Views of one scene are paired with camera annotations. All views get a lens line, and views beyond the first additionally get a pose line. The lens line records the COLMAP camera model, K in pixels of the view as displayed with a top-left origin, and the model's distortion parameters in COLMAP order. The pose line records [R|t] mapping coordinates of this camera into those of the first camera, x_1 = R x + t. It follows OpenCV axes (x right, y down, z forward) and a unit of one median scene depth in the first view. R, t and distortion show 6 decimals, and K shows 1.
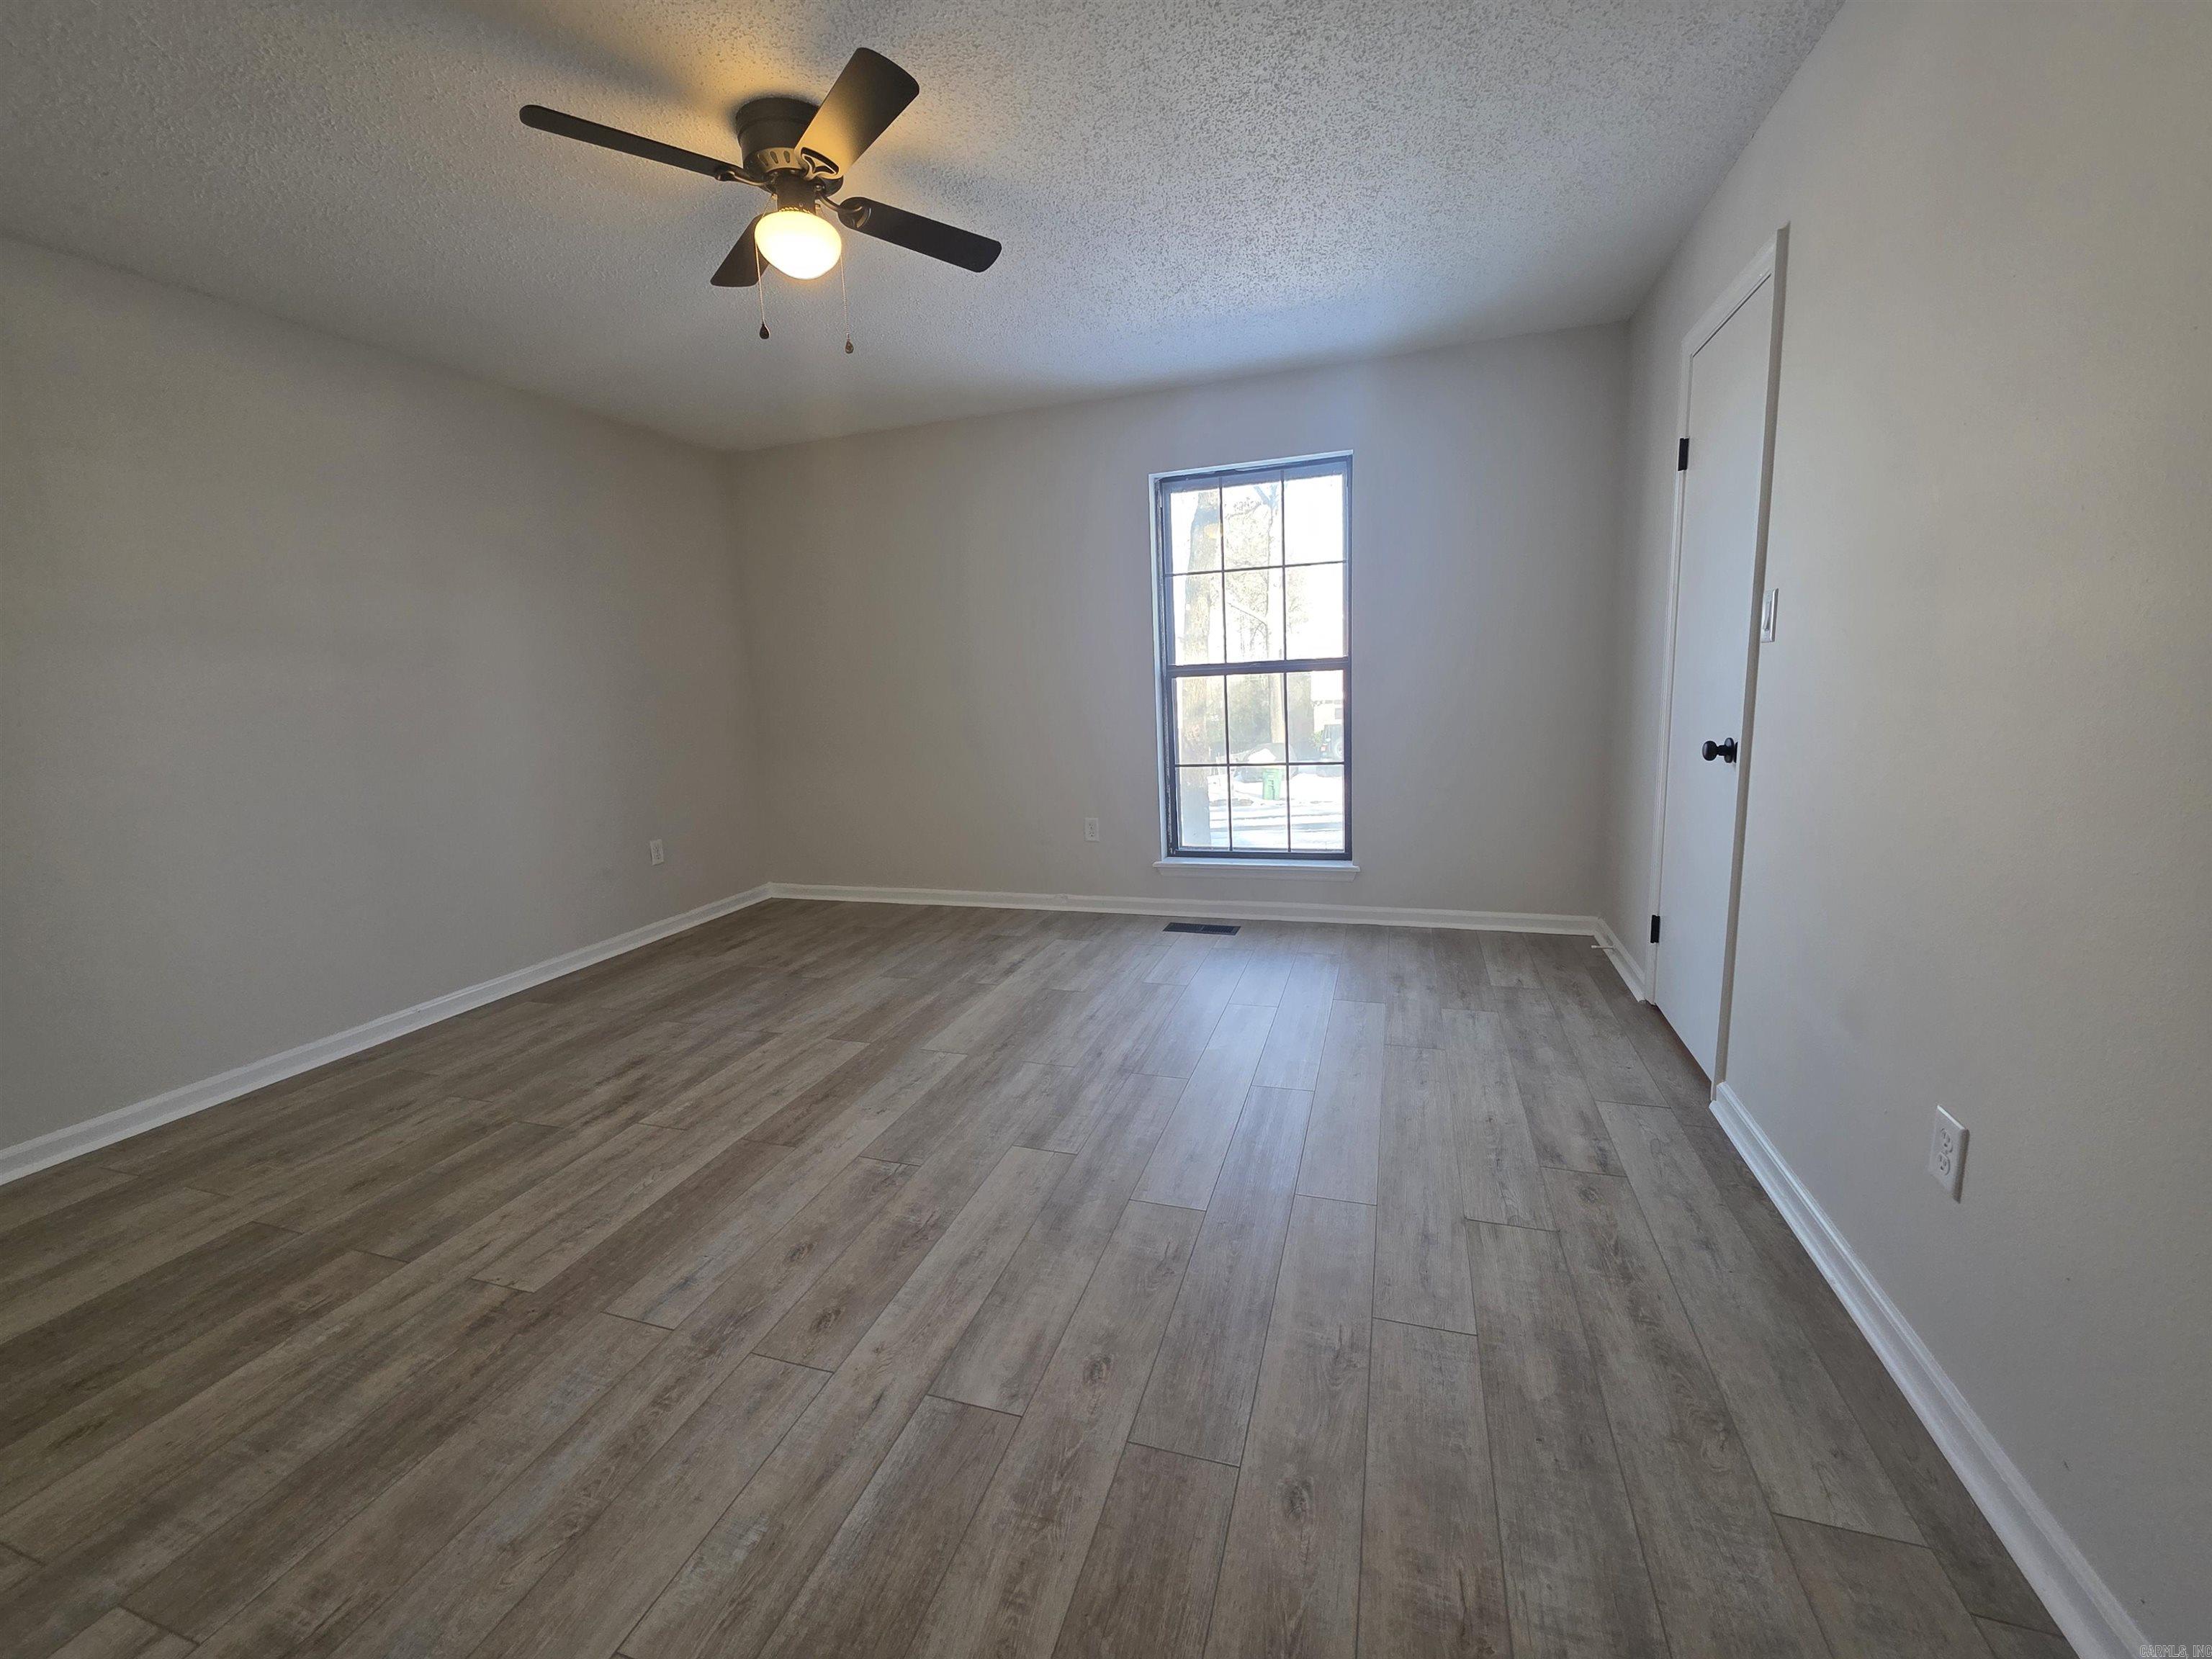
lens RADIAL K [[895.2, 0, 1124.9], [0, 895.2, 816.3], [0, 0, 1]] dist [0.005813, -0.001551]
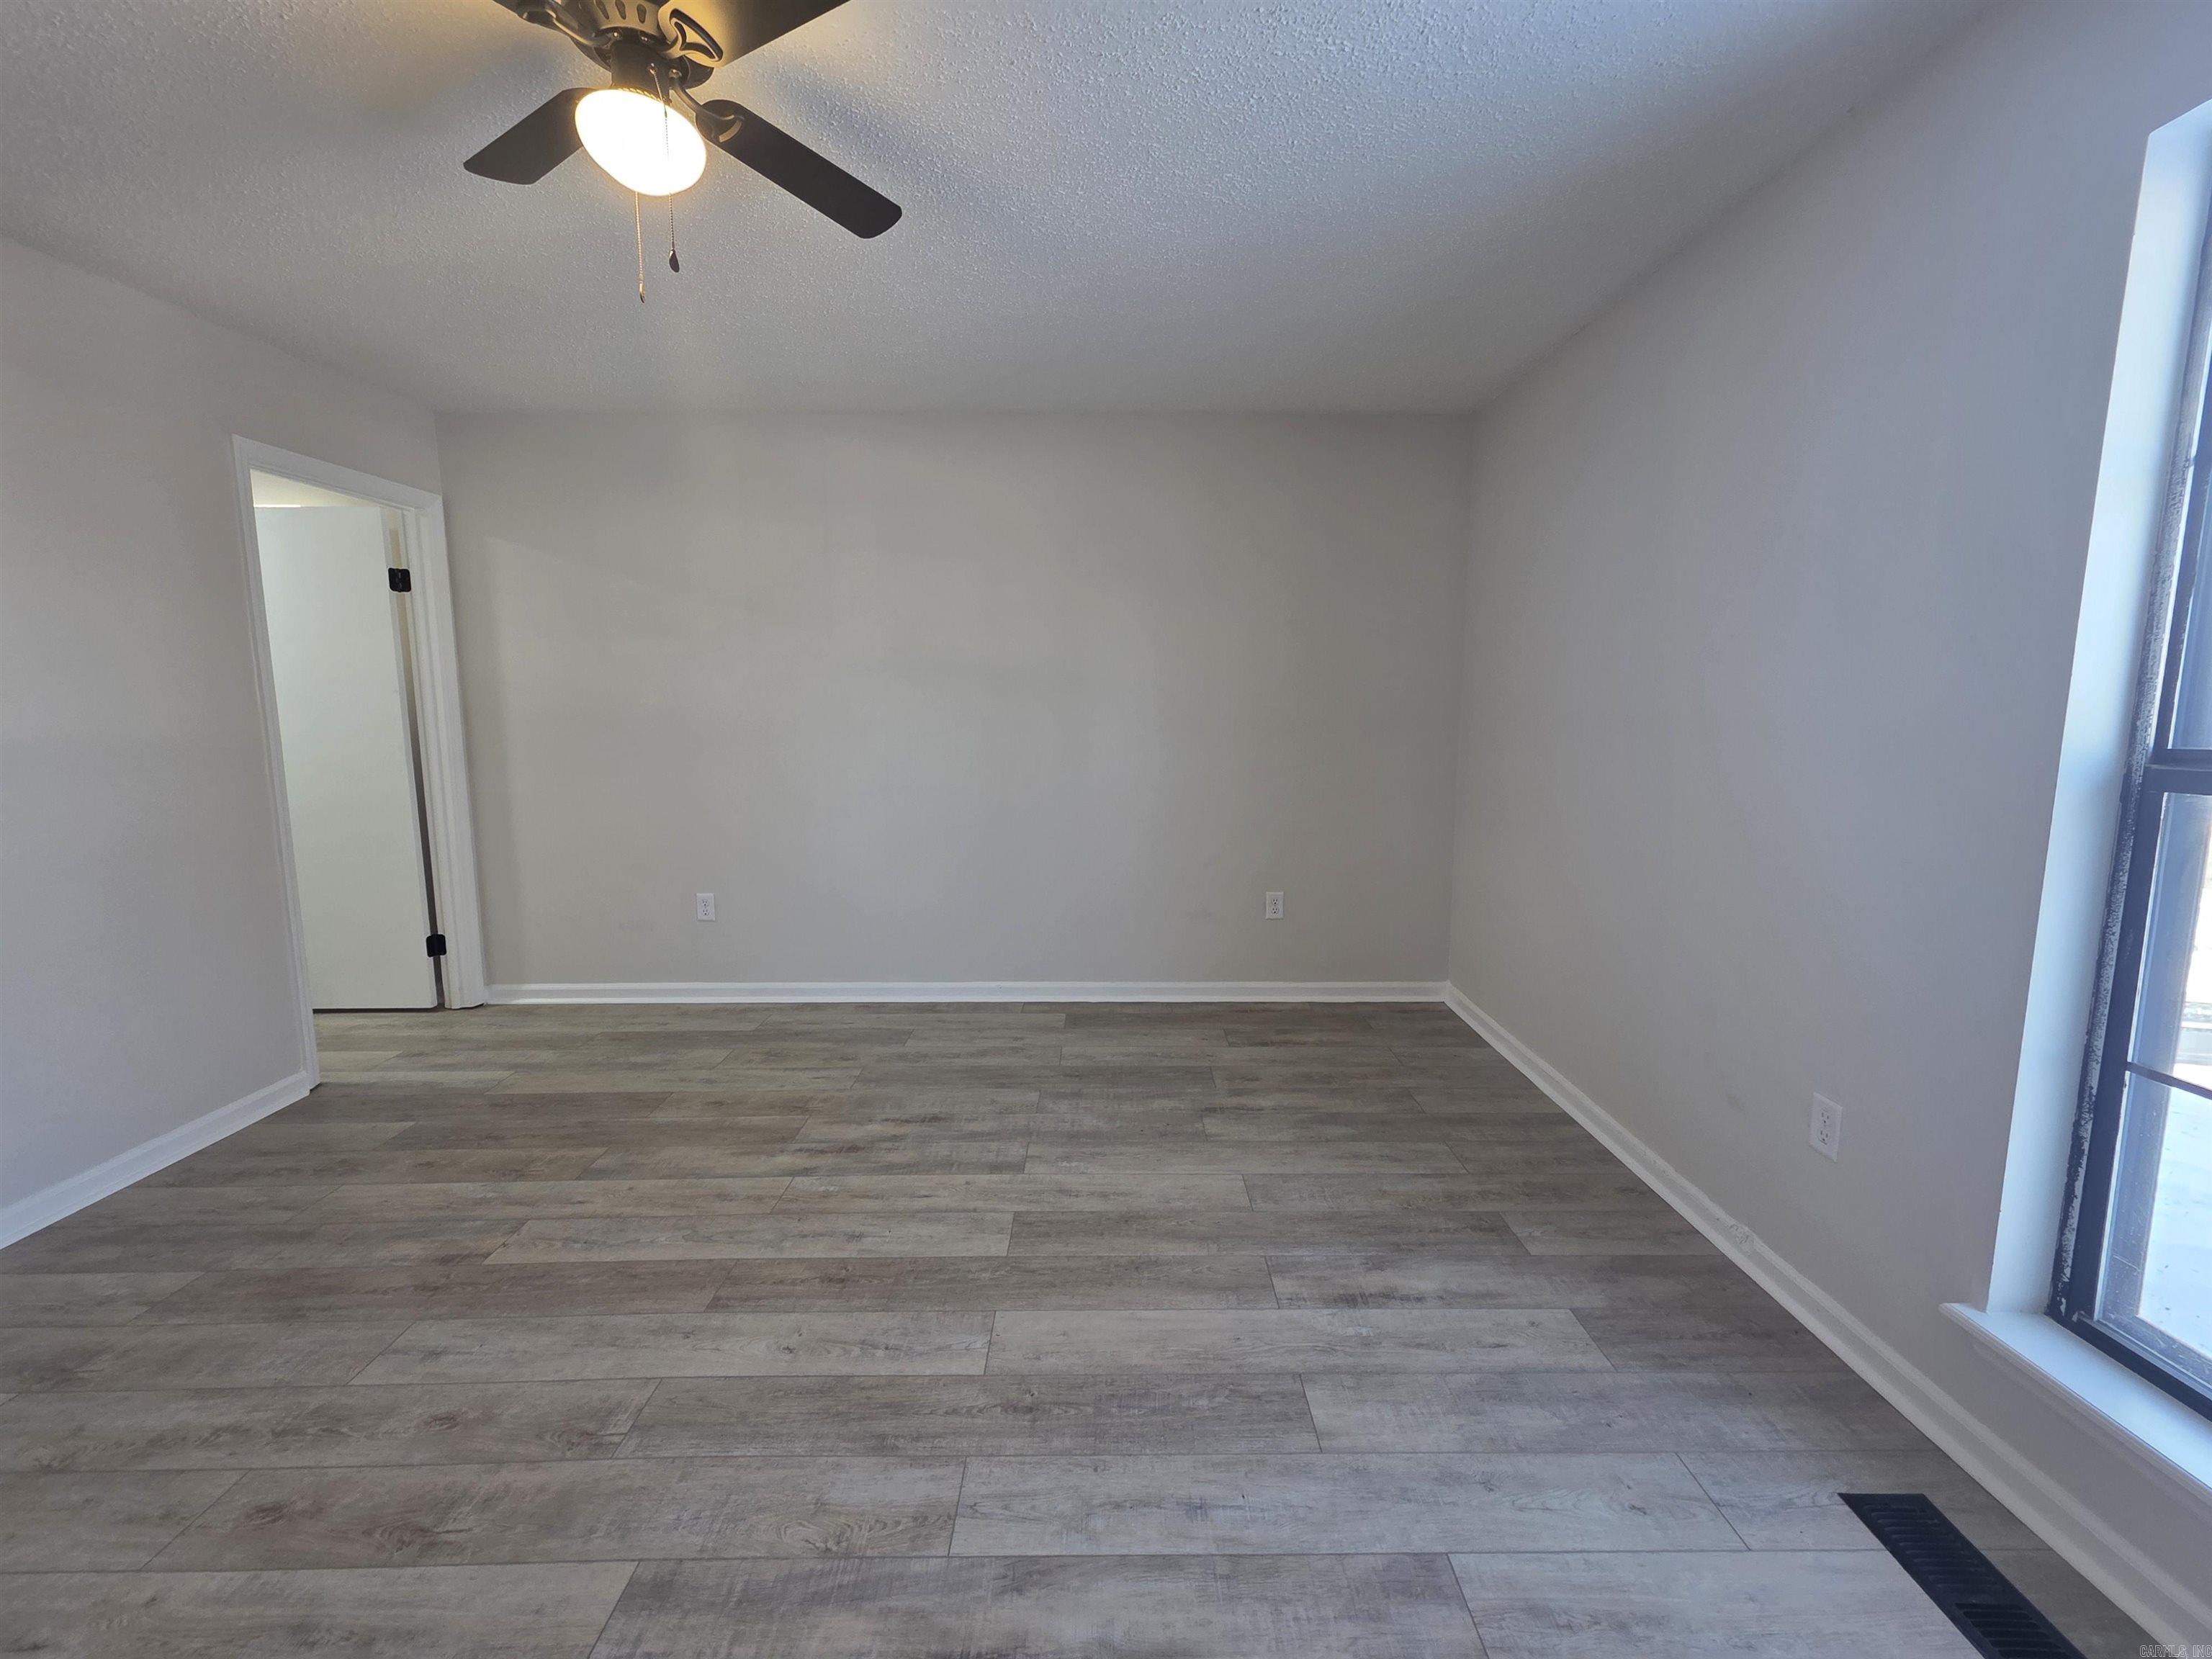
lens RADIAL K [[895.2, 0, 1123.9], [0, 895.2, 822.9], [0, 0, 1]] dist [0.005813, -0.001551]
pose [[0.296311, 0.172611, -0.939364, 0.361451], [-0.162351, 0.978323, 0.128558, -0.191643], [0.941192, 0.114414, 0.317912, 0.875648]]
